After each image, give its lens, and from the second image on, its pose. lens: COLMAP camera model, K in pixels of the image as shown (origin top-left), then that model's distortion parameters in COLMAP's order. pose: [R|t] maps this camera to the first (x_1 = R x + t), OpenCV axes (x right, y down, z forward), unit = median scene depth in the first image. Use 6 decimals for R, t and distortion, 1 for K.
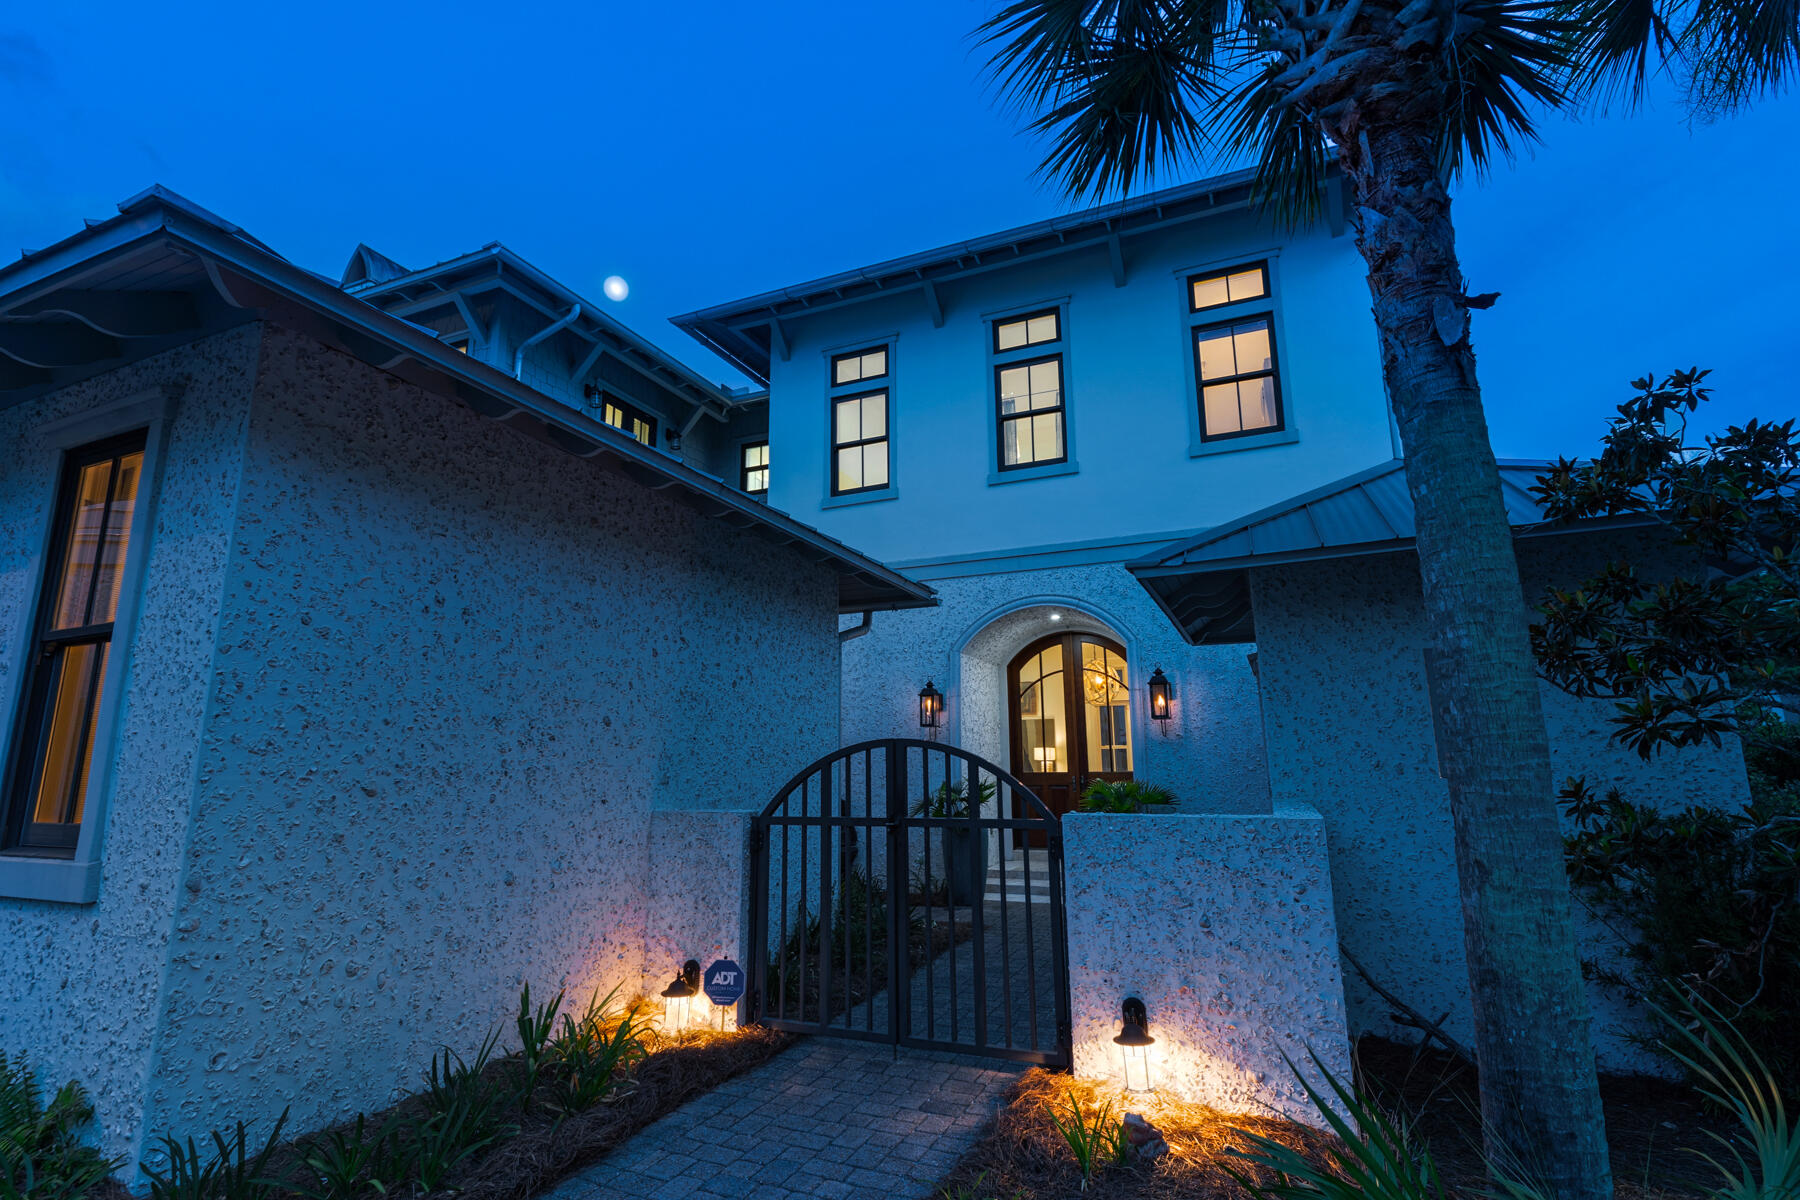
lens RADIAL K [[858.8, 0, 898.4], [0, 858.8, 594.6], [0, 0, 1]] dist [0.003540, -0.000036]
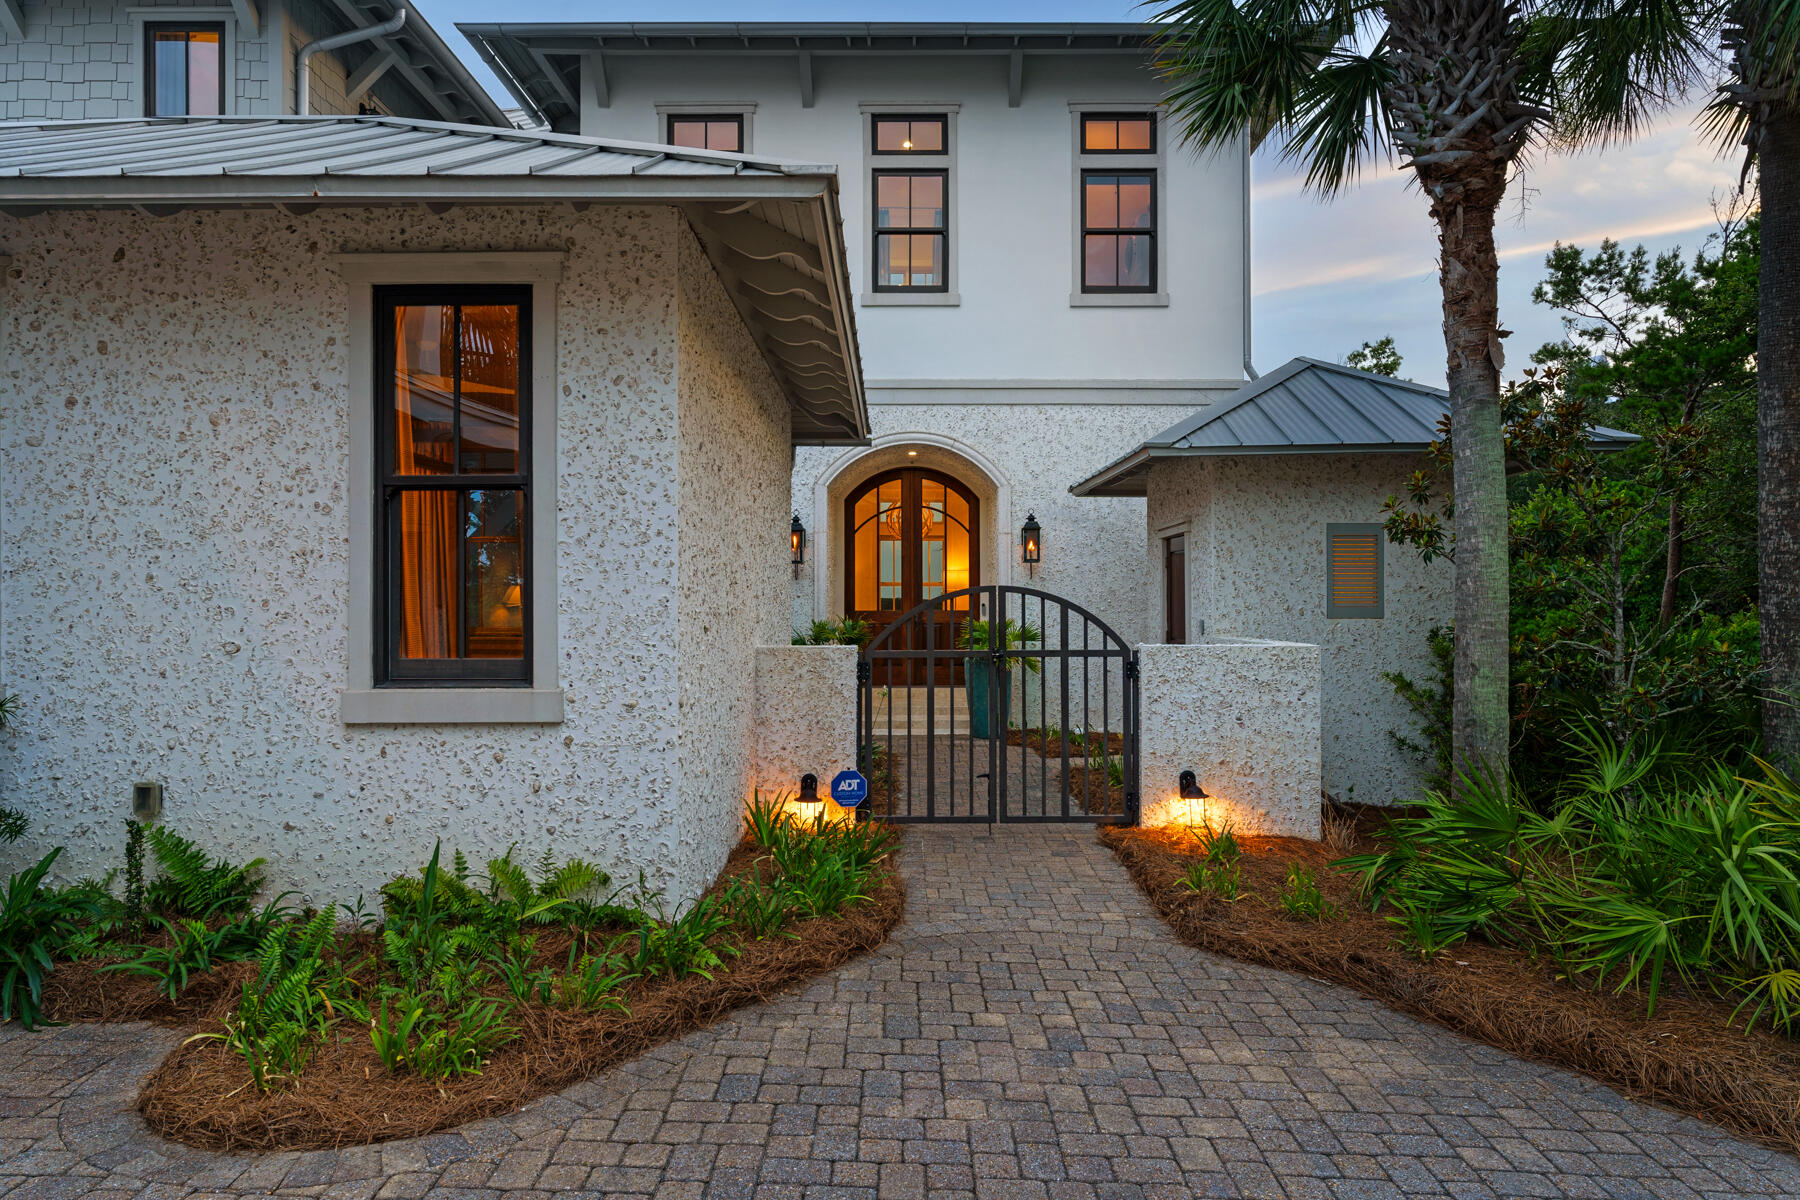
lens RADIAL K [[1107.9, 0, 900.0], [0, 1107.9, 600.0], [0, 0, 1]] dist [-0.011309, 0.000844]
pose [[0.918045, 0.008714, 0.396381, -0.379036], [-0.086223, 0.980218, 0.178150, -0.038429], [-0.386988, -0.197727, 0.900636, -0.171382]]
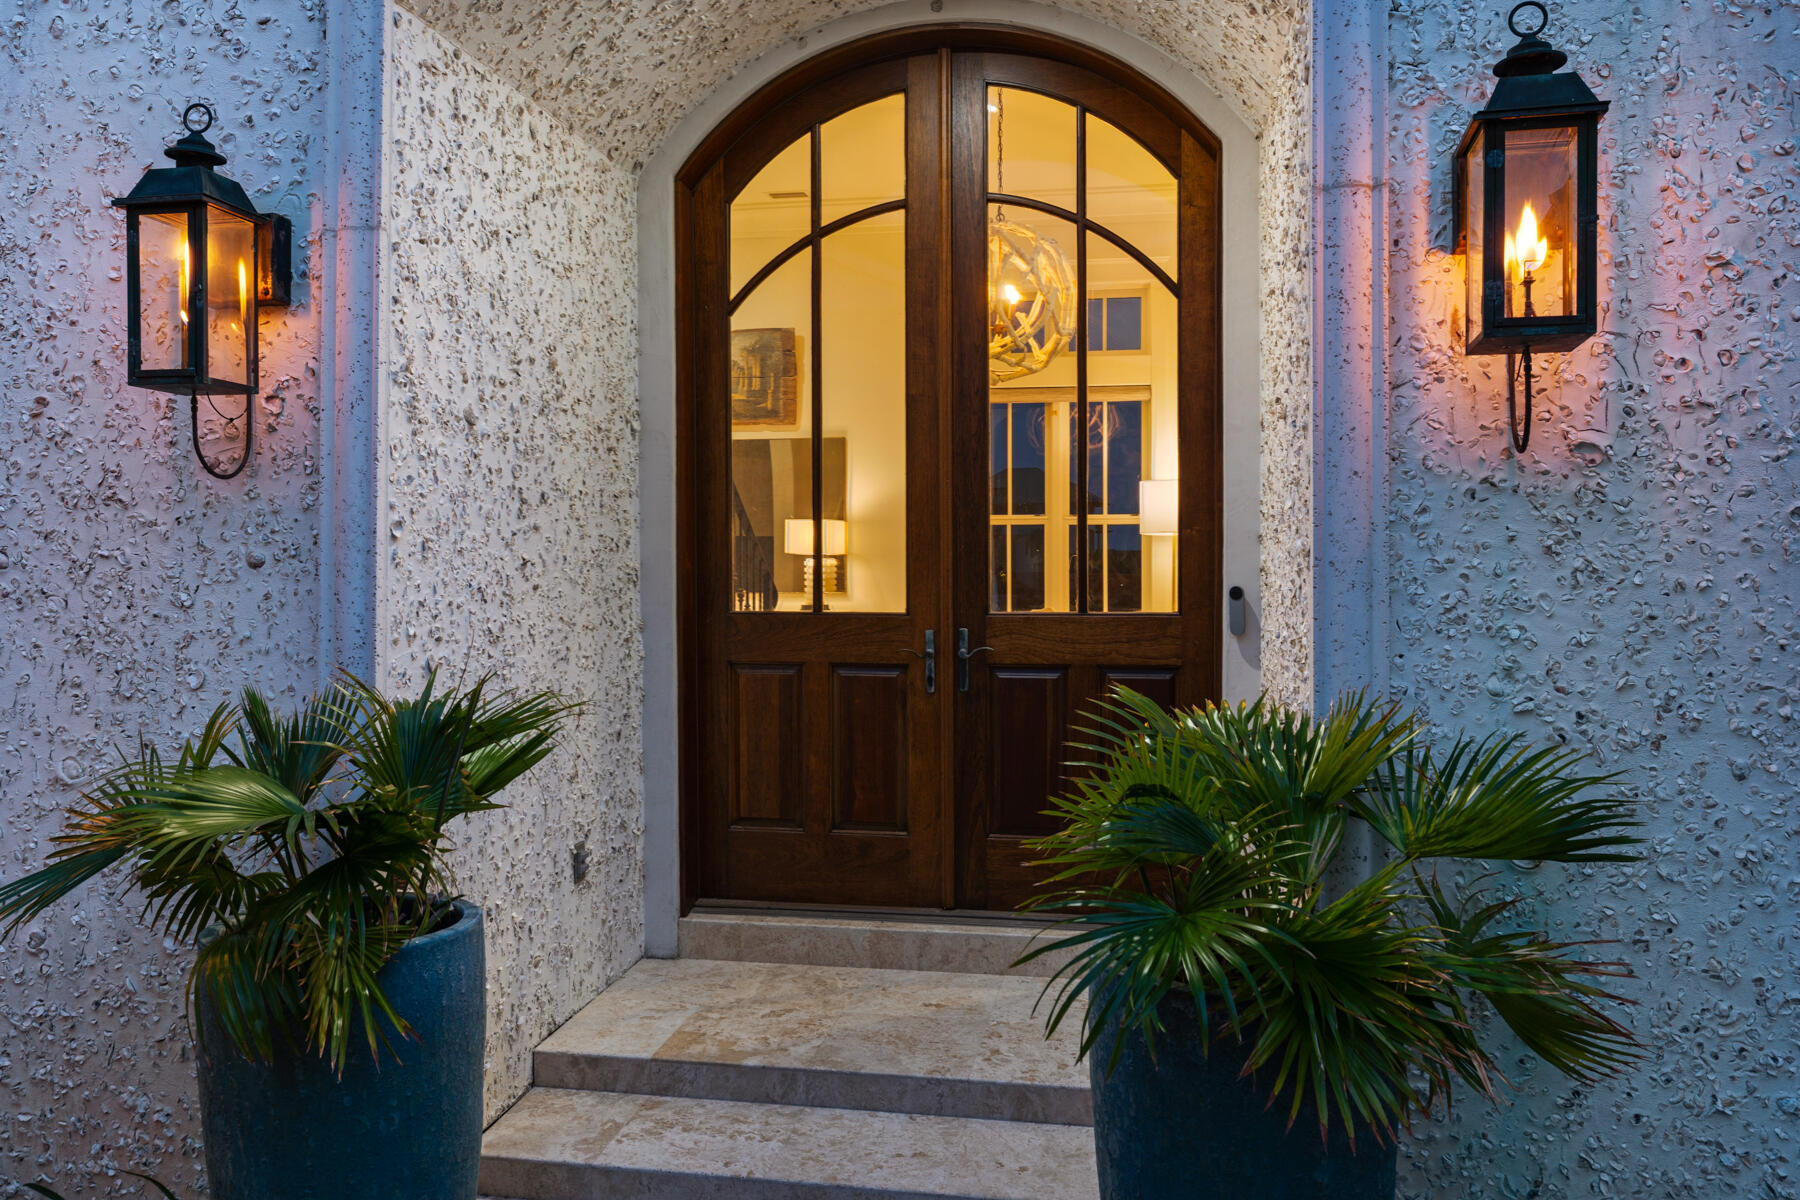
lens RADIAL K [[1416.1, 0, 900.0], [0, 1416.1, 600.0], [0, 0, 1]] dist [0.002012, -0.000148]
pose [[0.974122, -0.000725, 0.226022, 0.125816], [-0.051237, 0.973253, 0.223948, 0.136590], [-0.220139, -0.229733, 0.948030, 0.752946]]
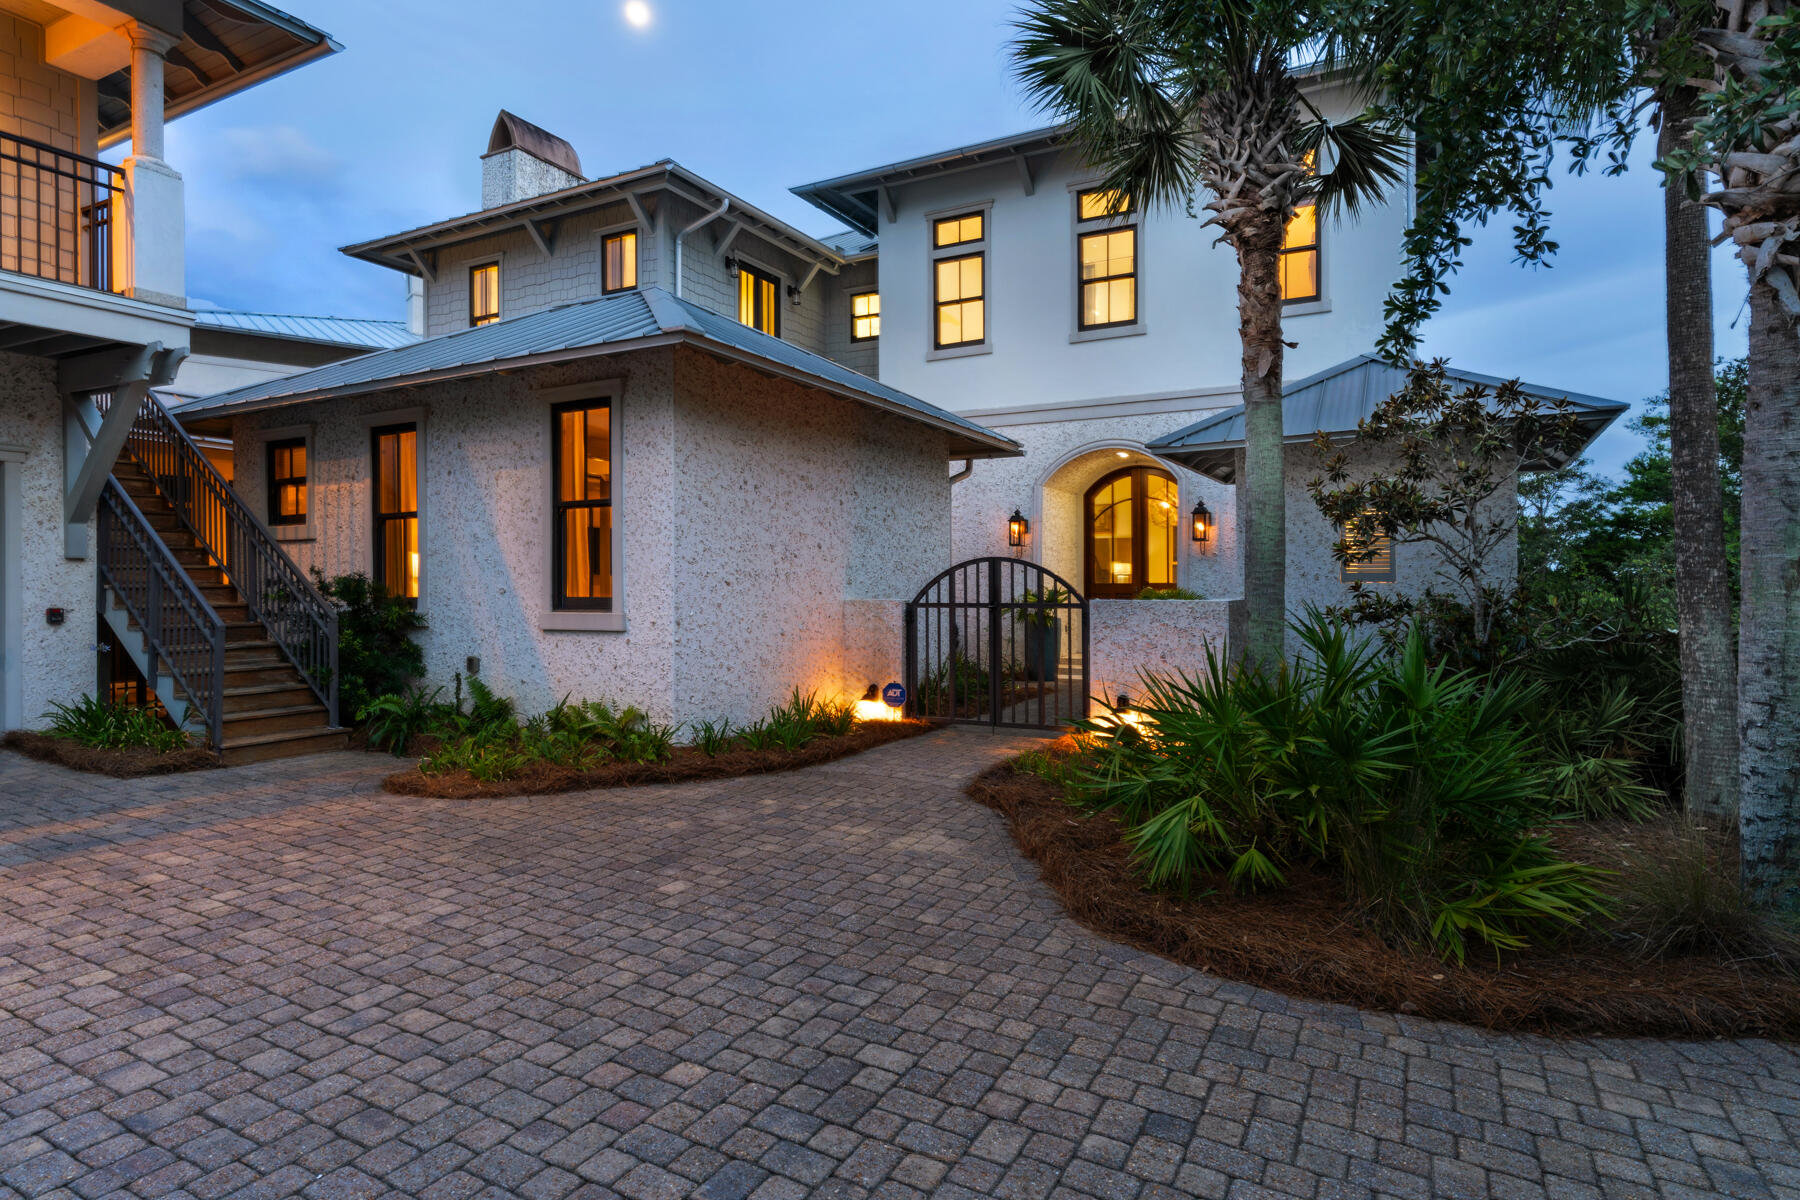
lens RADIAL K [[973.0, 0, 905.5], [0, 973.0, 585.5], [0, 0, 1]] dist [-0.001254, -0.000188]
pose [[0.996759, 0.006076, -0.080221, -0.011871], [0.009980, 0.980104, 0.198234, -0.079621], [0.079830, -0.198392, 0.976866, -0.449048]]
